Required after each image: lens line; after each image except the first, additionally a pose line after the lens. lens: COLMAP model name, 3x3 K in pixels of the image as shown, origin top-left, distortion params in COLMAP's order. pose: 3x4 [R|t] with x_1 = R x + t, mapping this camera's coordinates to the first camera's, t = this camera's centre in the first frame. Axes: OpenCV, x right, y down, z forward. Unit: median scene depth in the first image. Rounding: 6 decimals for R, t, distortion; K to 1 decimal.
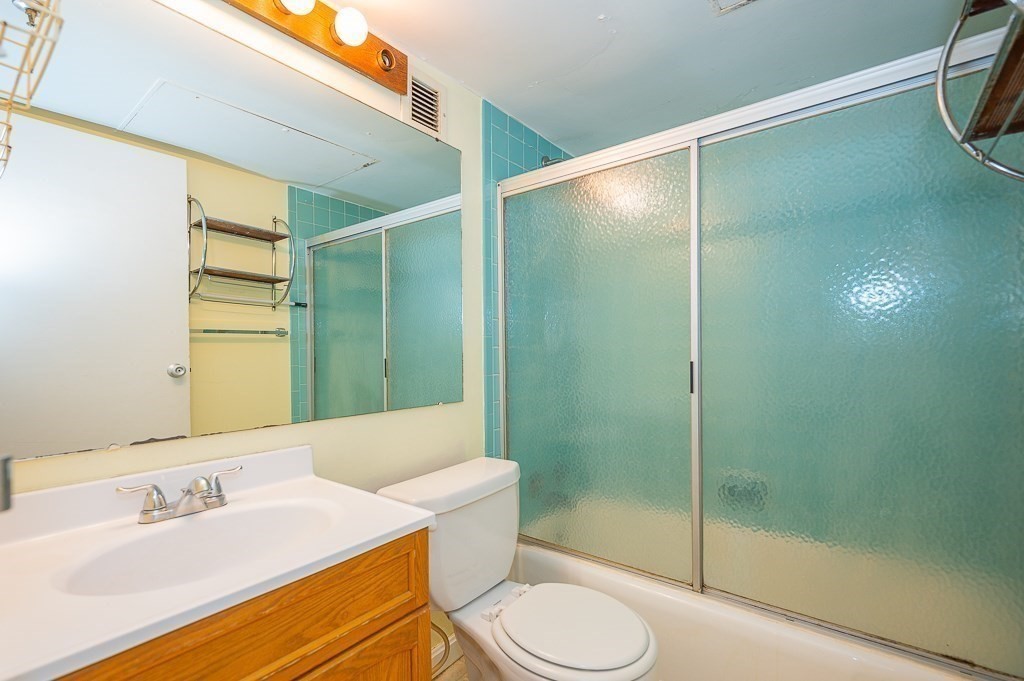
lens RADIAL K [[425.4, 0, 510.5], [0, 425.4, 352.6], [0, 0, 1]] dist [0.001110, 0.000031]
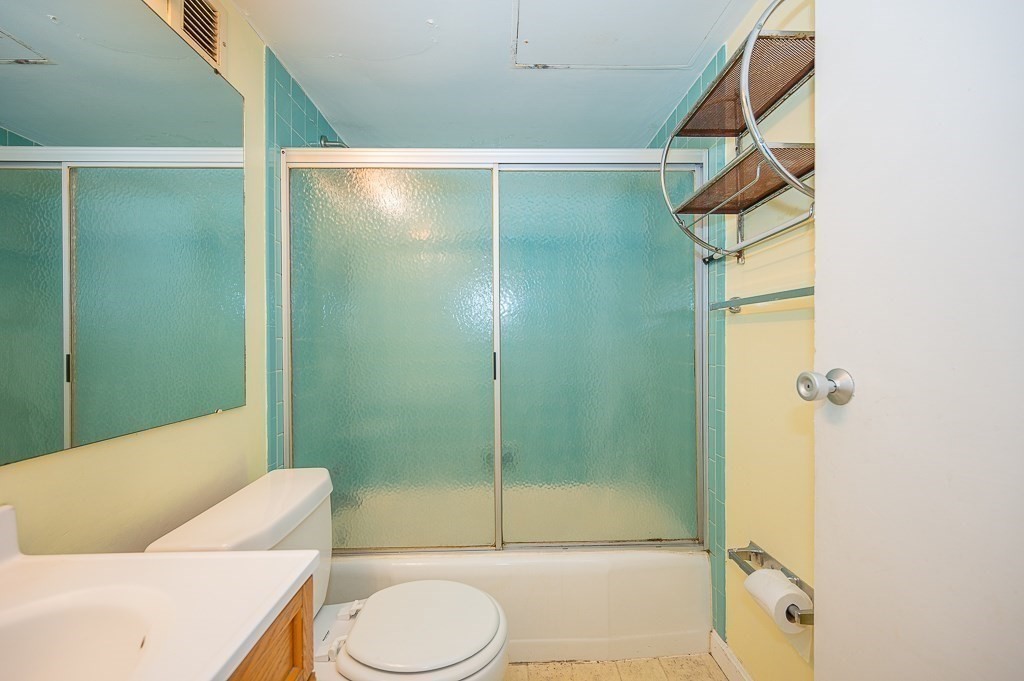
lens RADIAL K [[390.5, 0, 512.0], [0, 390.5, 340.5], [0, 0, 1]] dist [0.000491, 0.000346]
pose [[0.798569, 0.006266, 0.601871, -0.159502], [0.002742, 0.999898, -0.014048, 0.003520], [-0.601897, 0.012869, 0.798470, 0.104894]]
